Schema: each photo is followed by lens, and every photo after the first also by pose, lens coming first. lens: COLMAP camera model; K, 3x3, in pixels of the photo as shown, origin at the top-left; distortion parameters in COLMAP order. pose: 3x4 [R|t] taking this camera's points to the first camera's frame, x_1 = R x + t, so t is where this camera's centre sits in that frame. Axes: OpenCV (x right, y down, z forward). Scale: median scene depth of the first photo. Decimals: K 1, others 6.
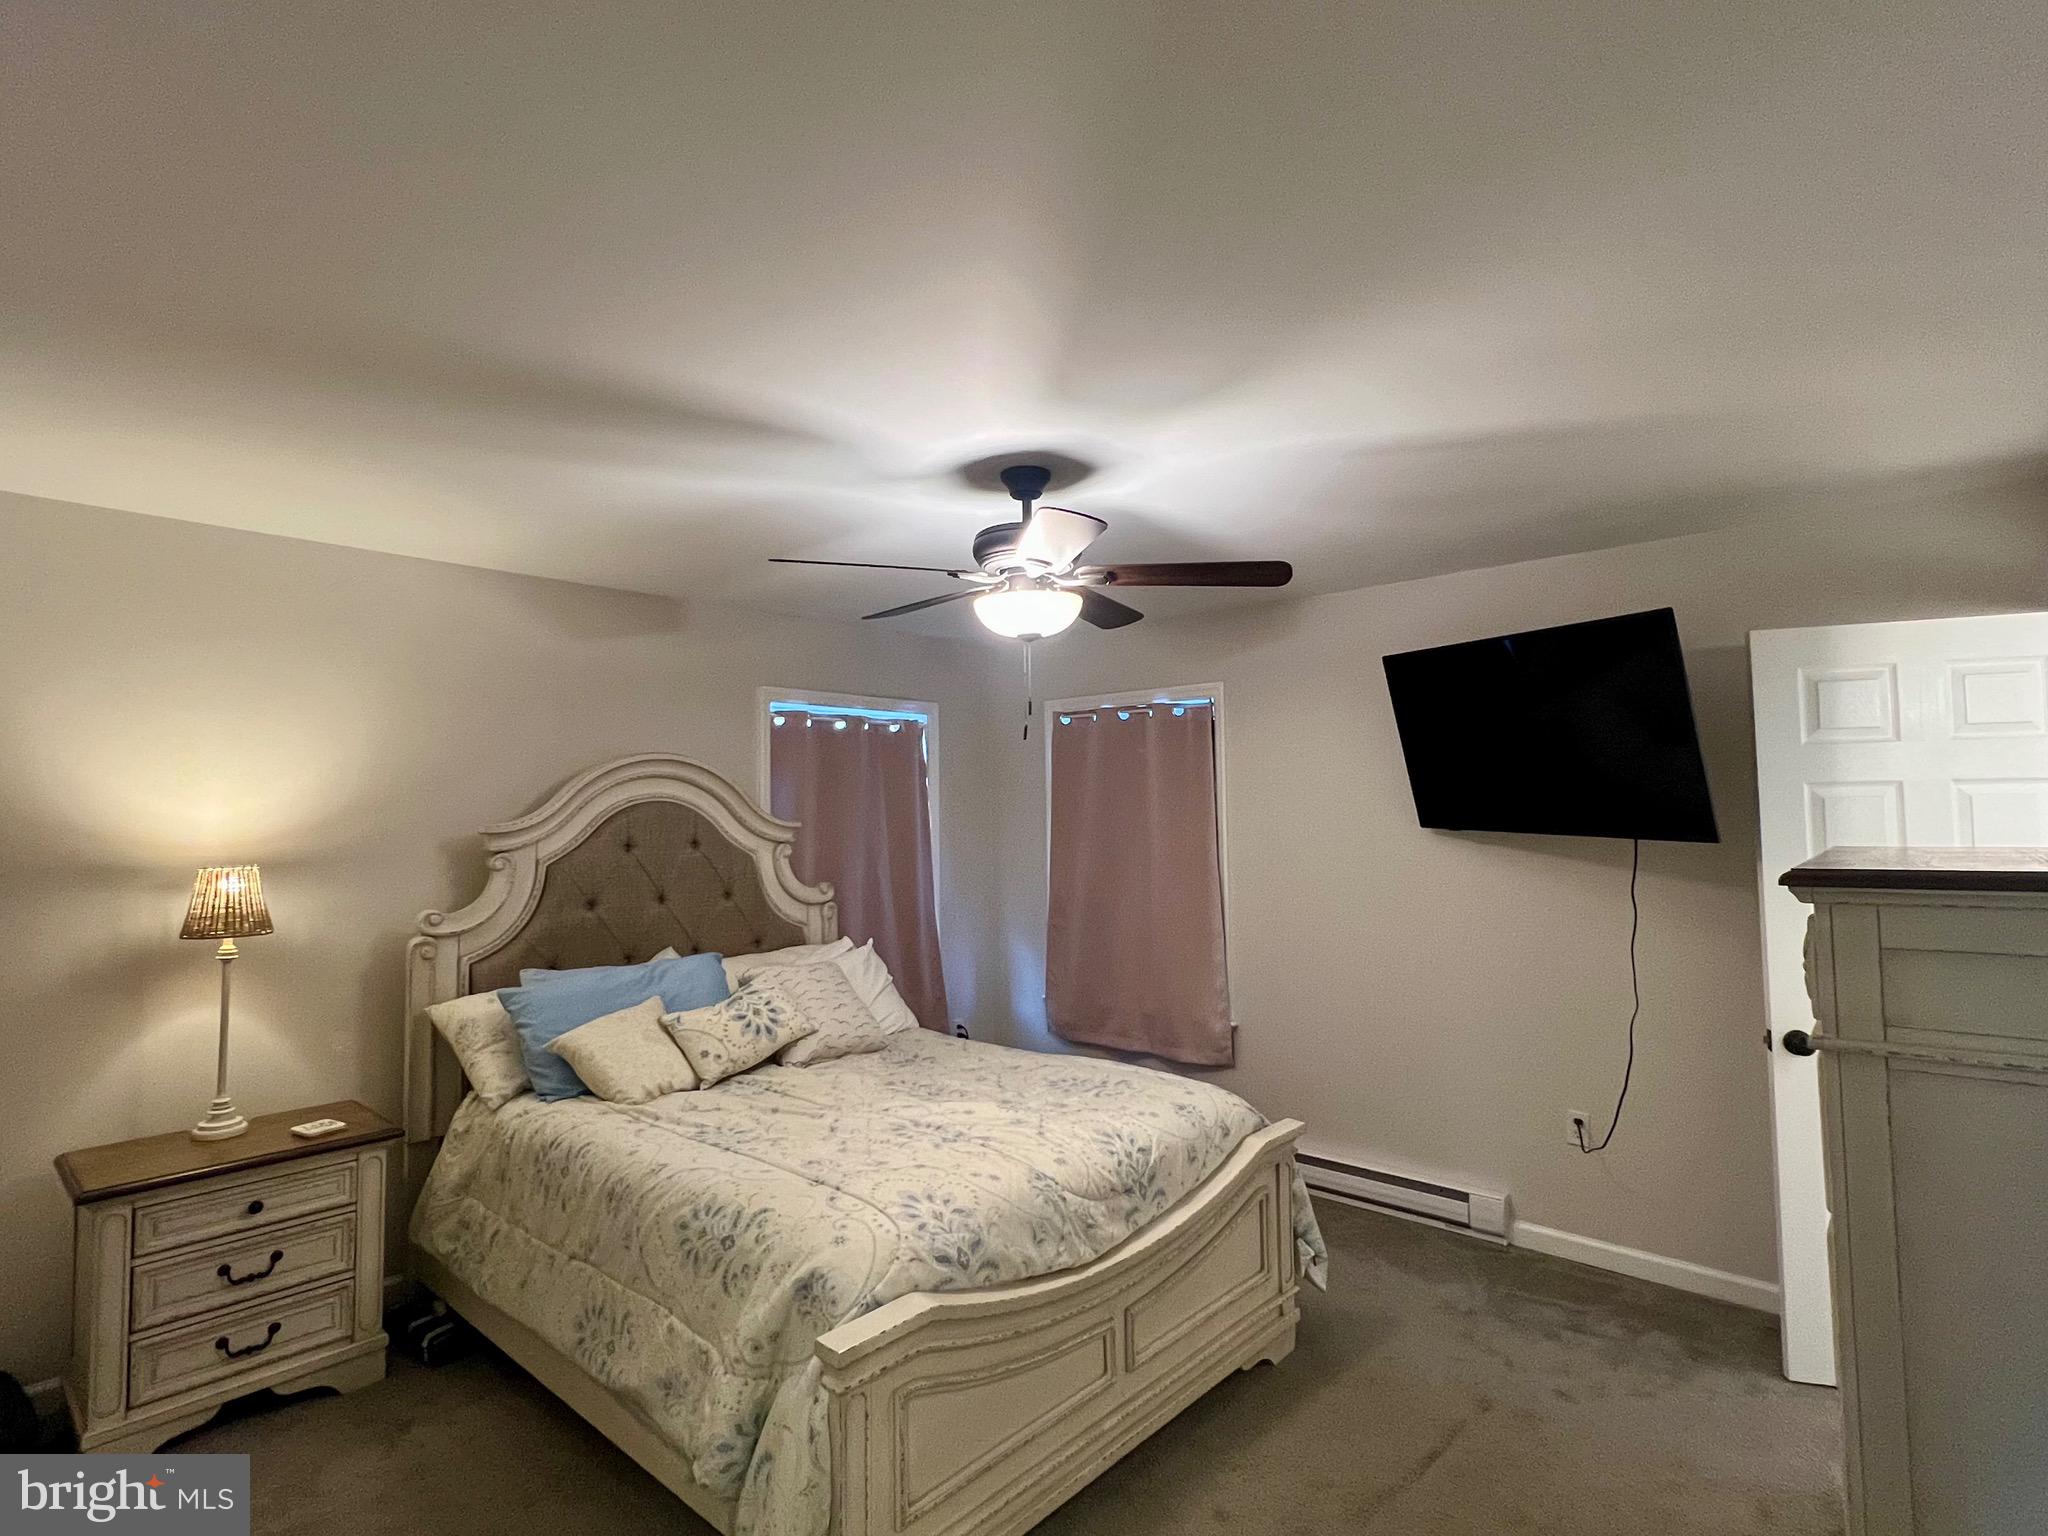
lens RADIAL K [[1008.7, 0, 1019.7], [0, 1008.7, 767.1], [0, 0, 1]] dist [-0.001668, 0.000018]
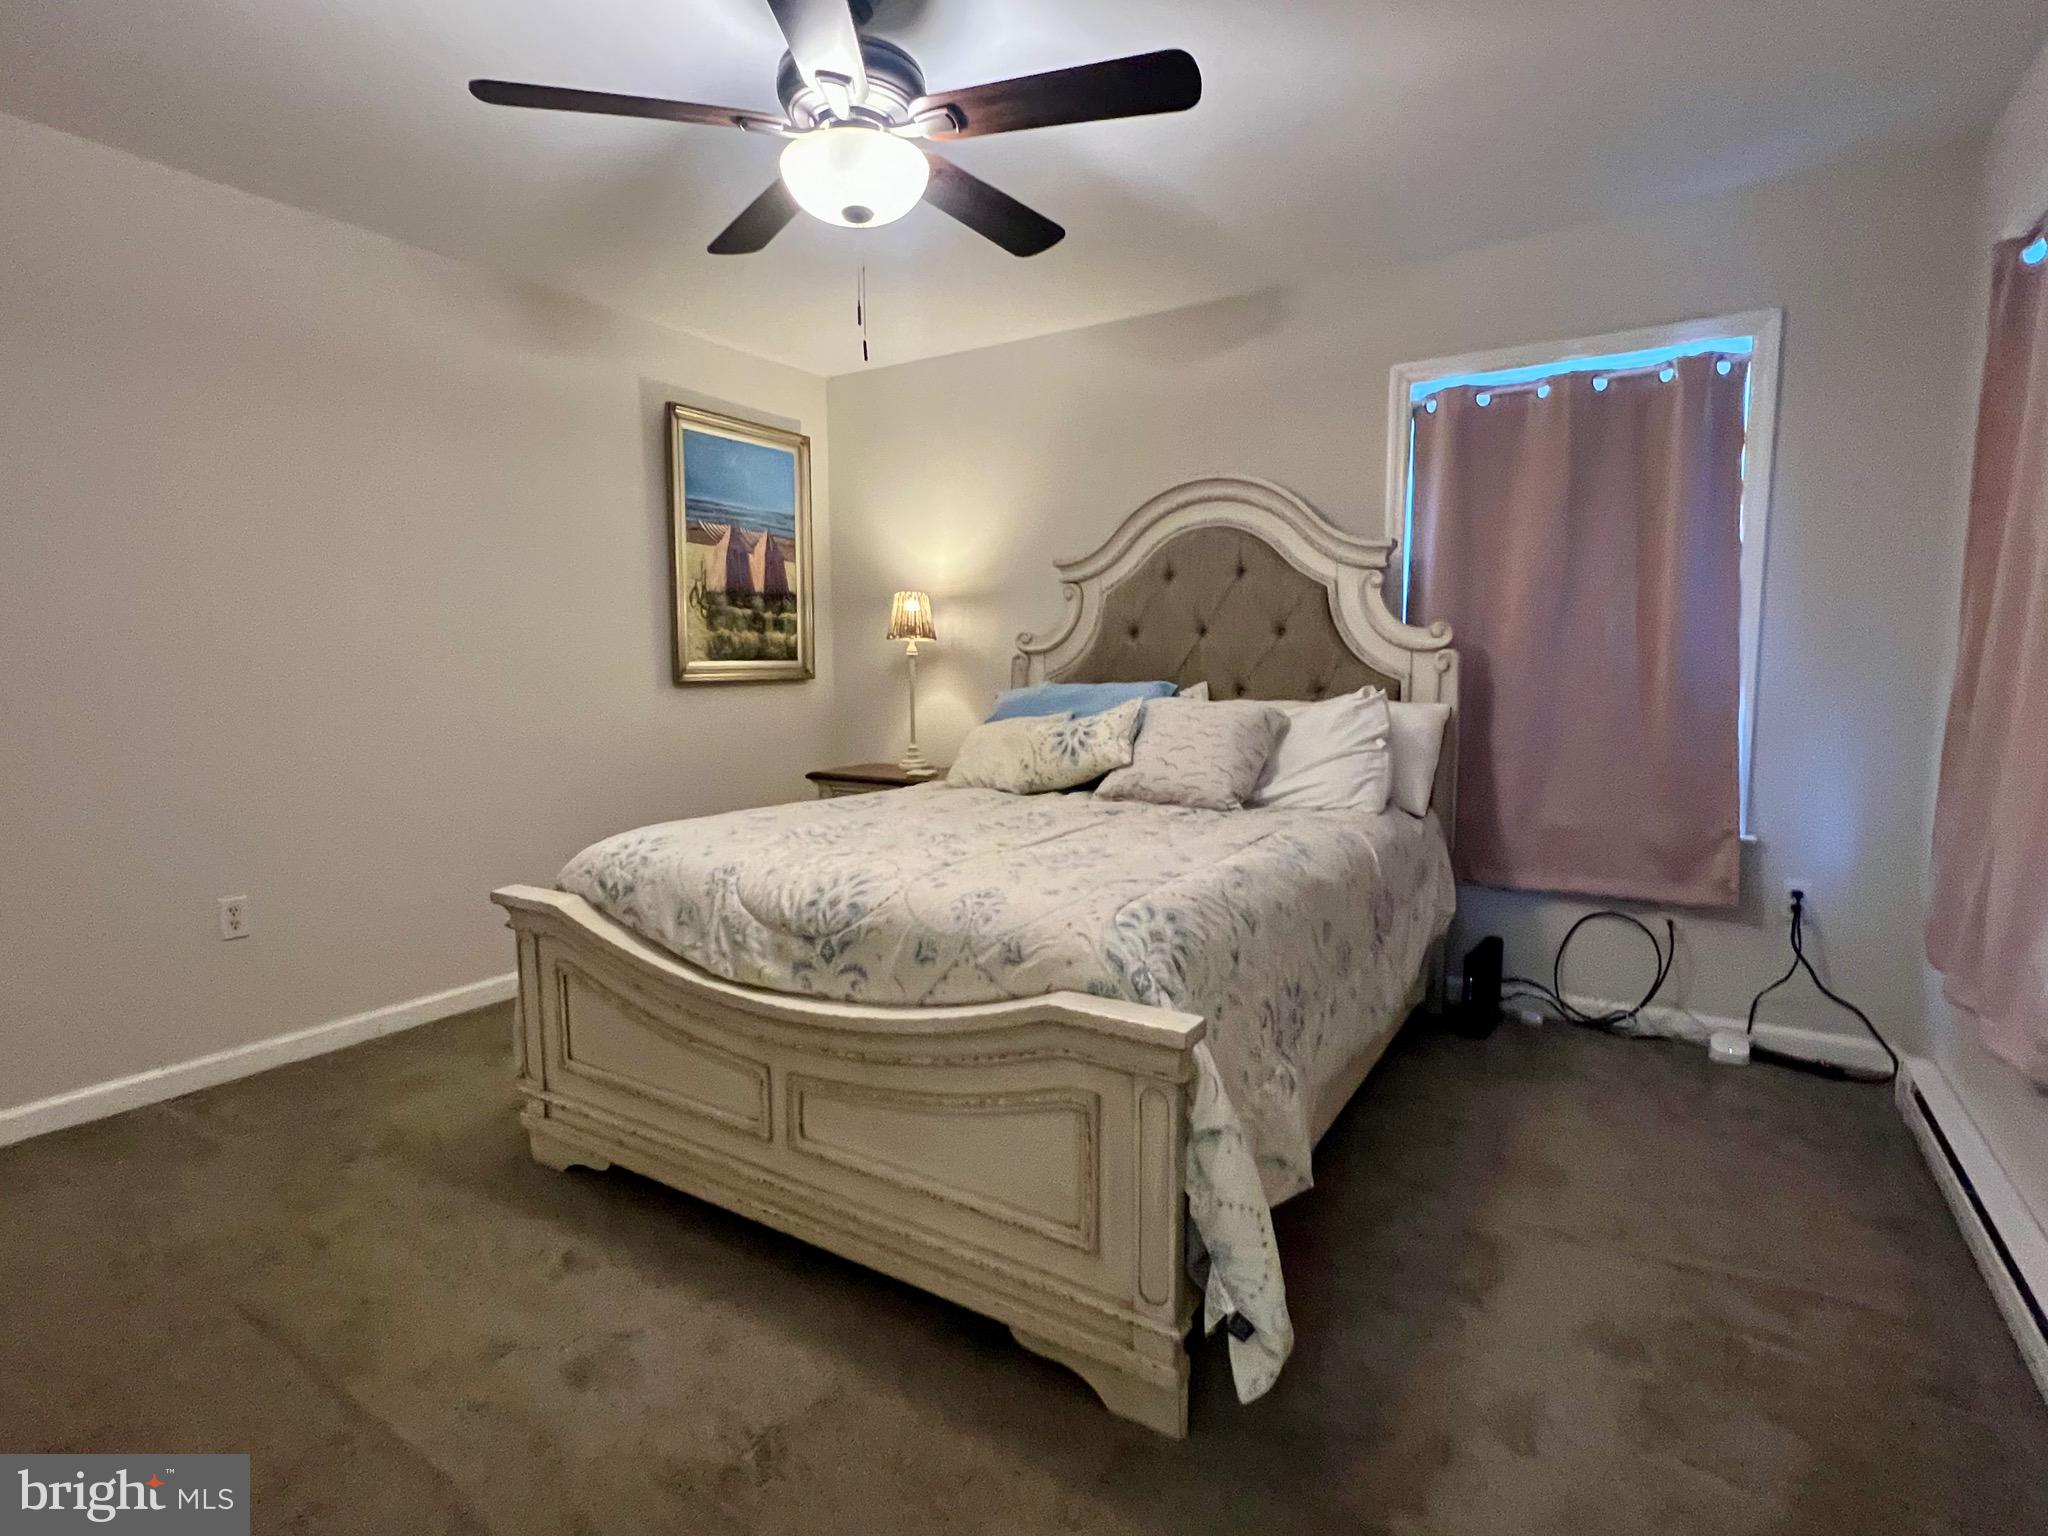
lens RADIAL K [[1008.7, 0, 1019.7], [0, 1008.7, 767.1], [0, 0, 1]] dist [-0.001668, 0.000018]
pose [[0.188682, 0.115945, -0.975170, 0.640932], [0.051124, 0.990500, 0.127659, 0.148663], [0.980707, -0.073941, 0.180962, 0.758938]]
